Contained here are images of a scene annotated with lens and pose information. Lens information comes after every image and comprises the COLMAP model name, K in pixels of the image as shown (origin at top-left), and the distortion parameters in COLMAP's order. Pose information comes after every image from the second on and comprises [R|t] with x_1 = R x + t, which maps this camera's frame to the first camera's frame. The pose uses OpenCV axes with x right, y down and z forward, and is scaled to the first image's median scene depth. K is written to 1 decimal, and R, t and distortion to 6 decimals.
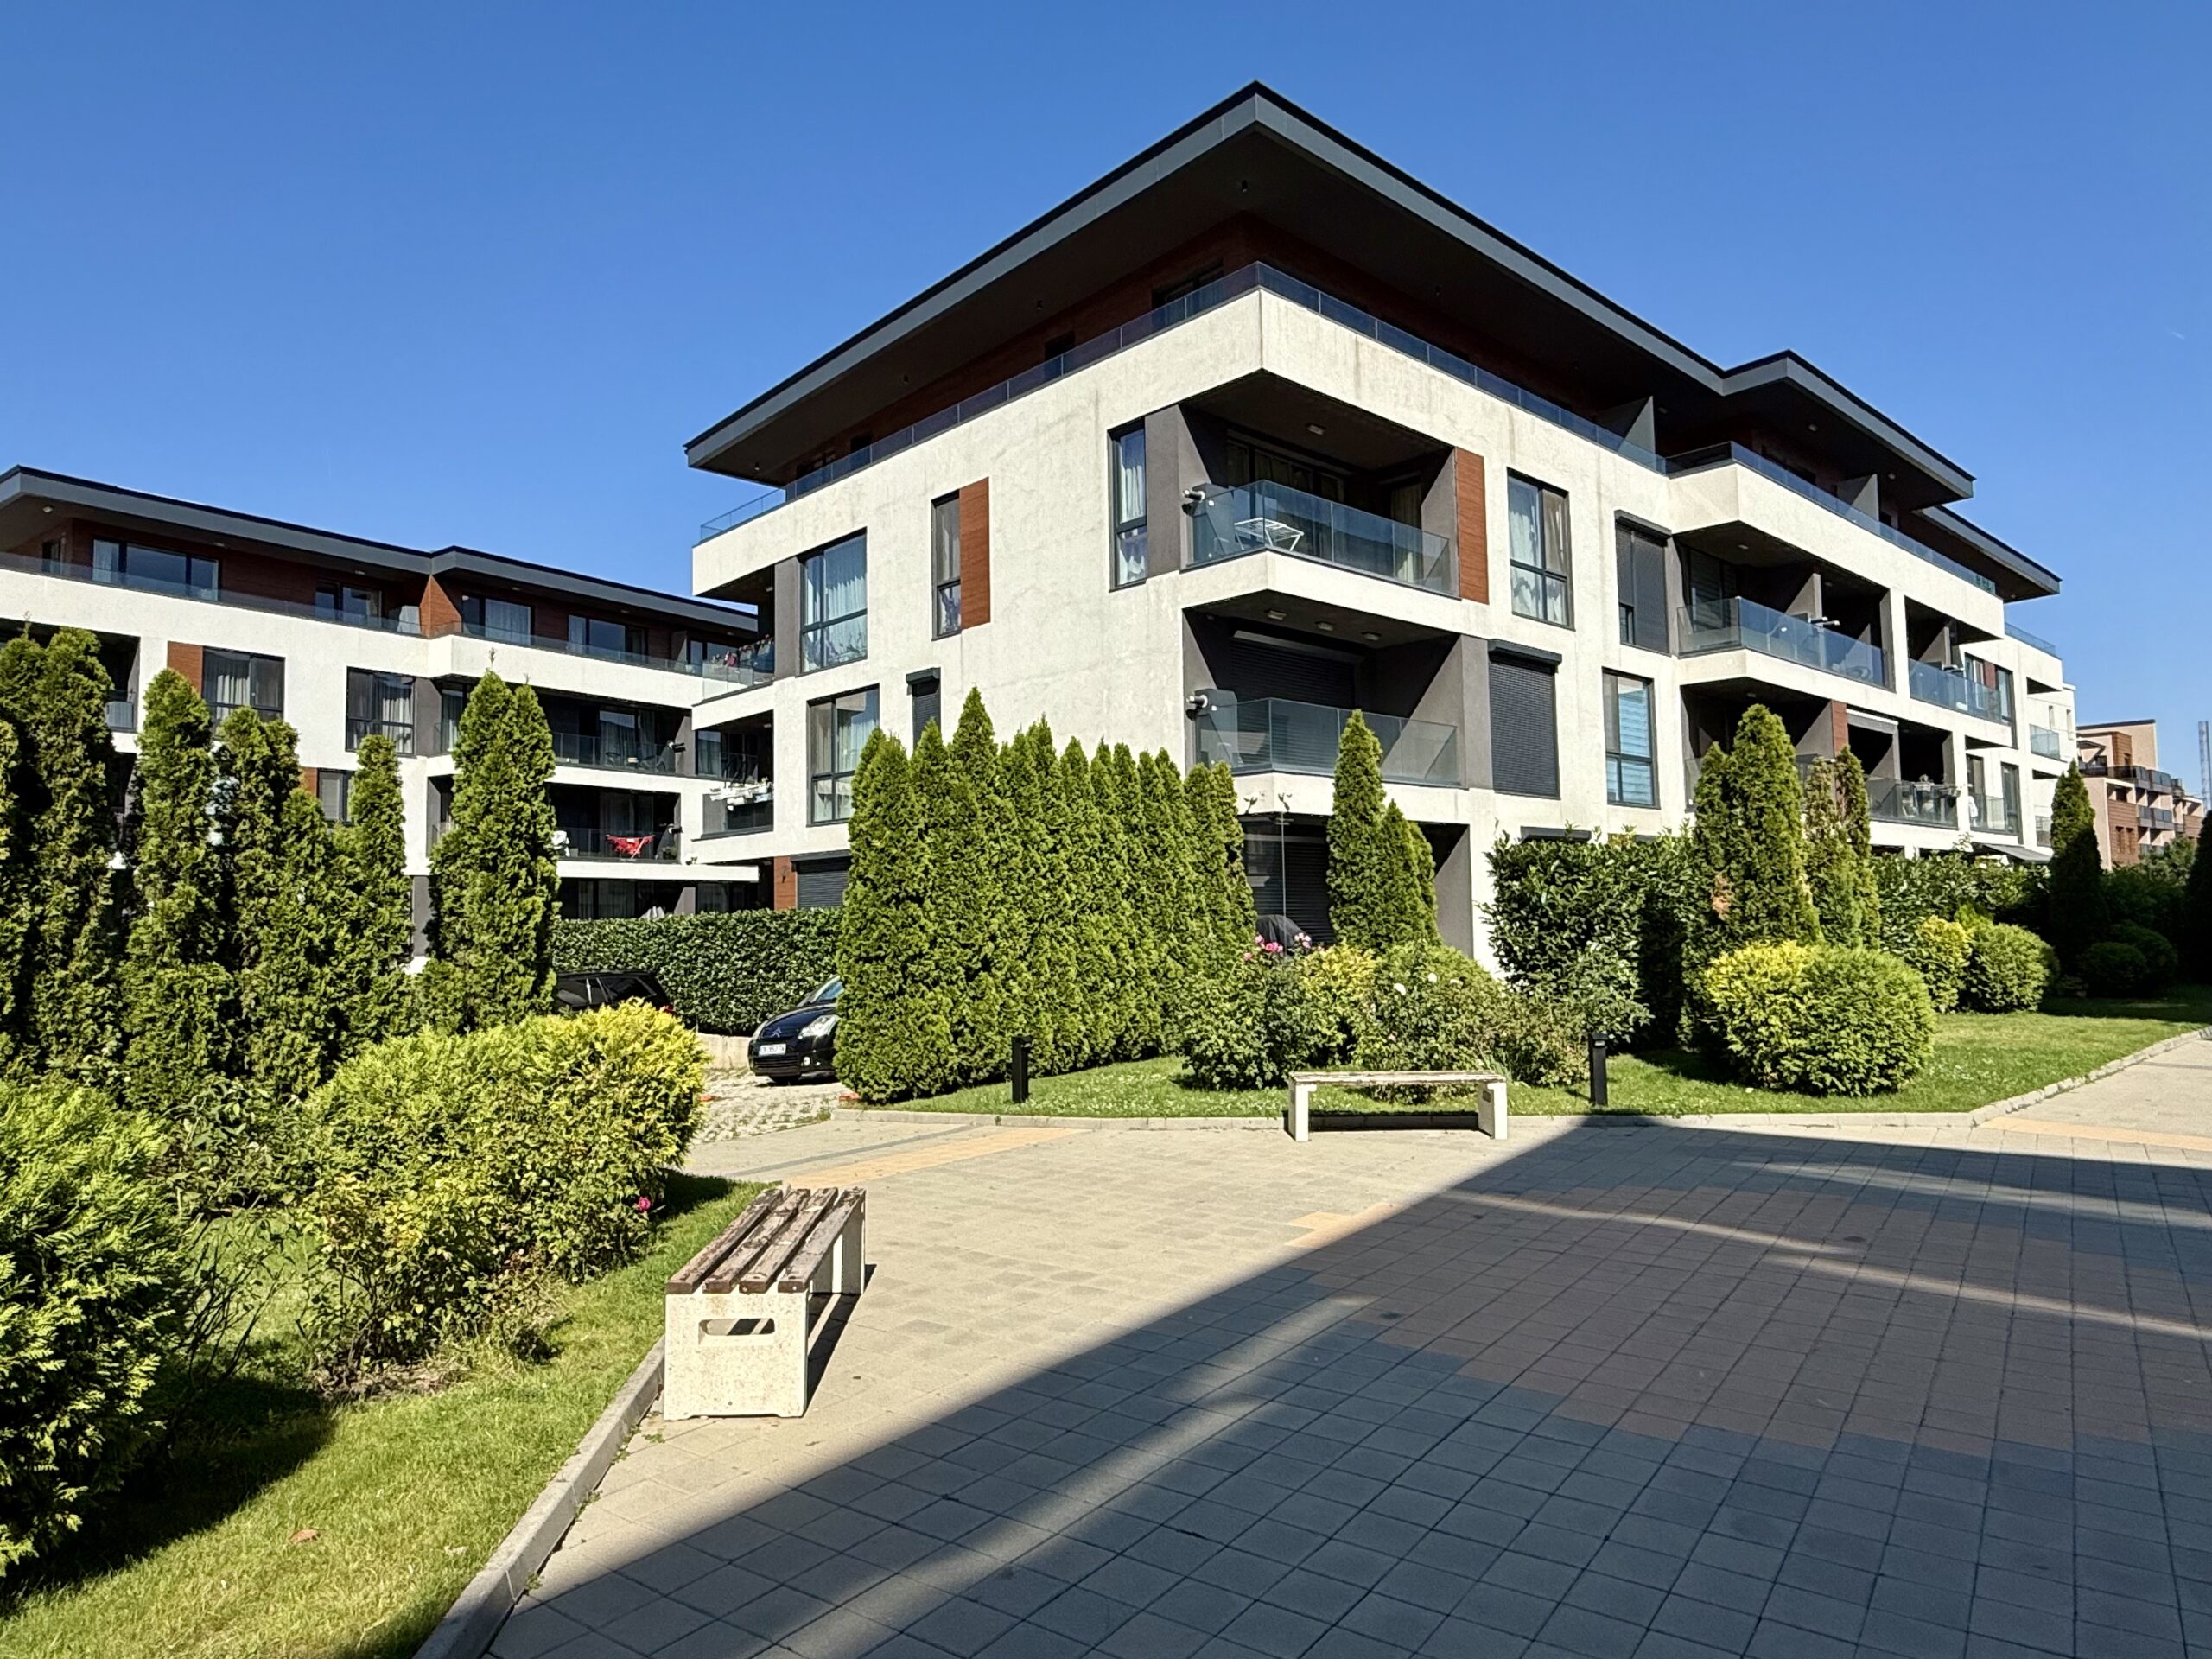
lens RADIAL K [[1351.7, 0, 1106.0], [0, 1351.7, 829.5], [0, 0, 1]] dist [0.000603, -0.000571]
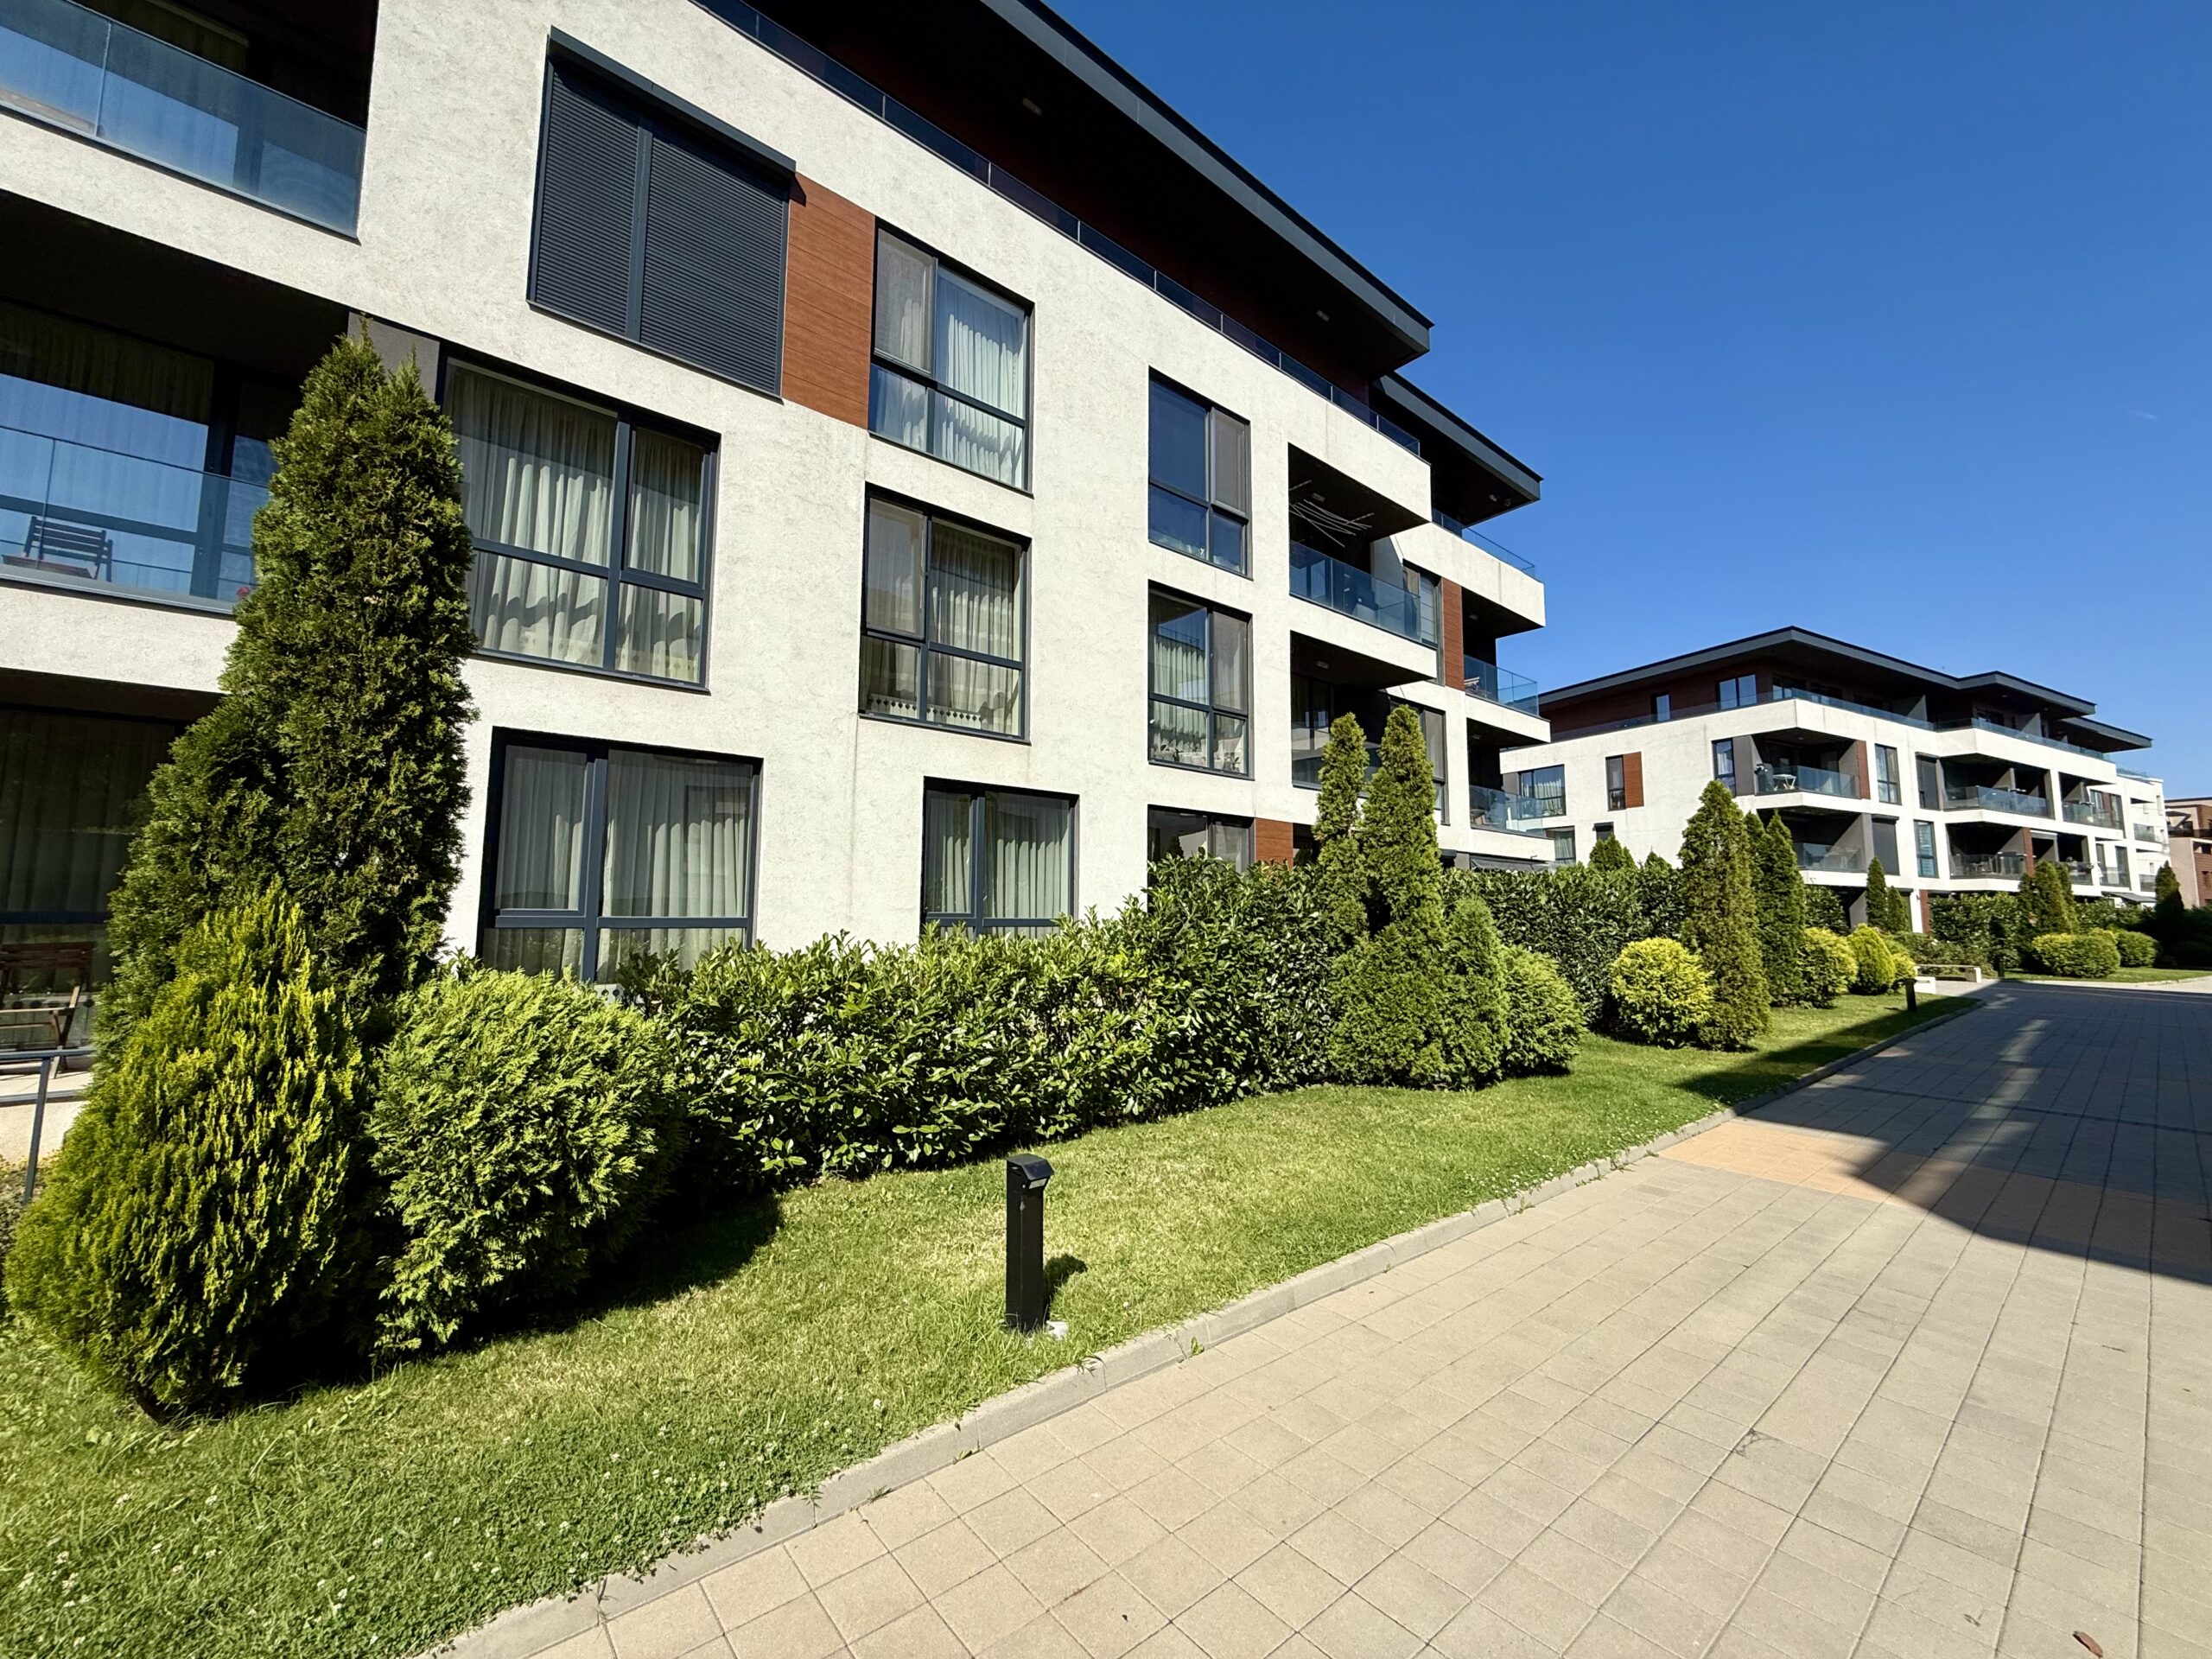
lens RADIAL K [[872.8, 0, 1106.0], [0, 872.8, 829.5], [0, 0, 1]] dist [0.002847, 0.000207]
pose [[0.967271, -0.000057, -0.253747, -0.593420], [-0.007380, 0.999571, -0.028356, -0.045946], [0.253640, 0.029301, 0.966855, -0.820648]]
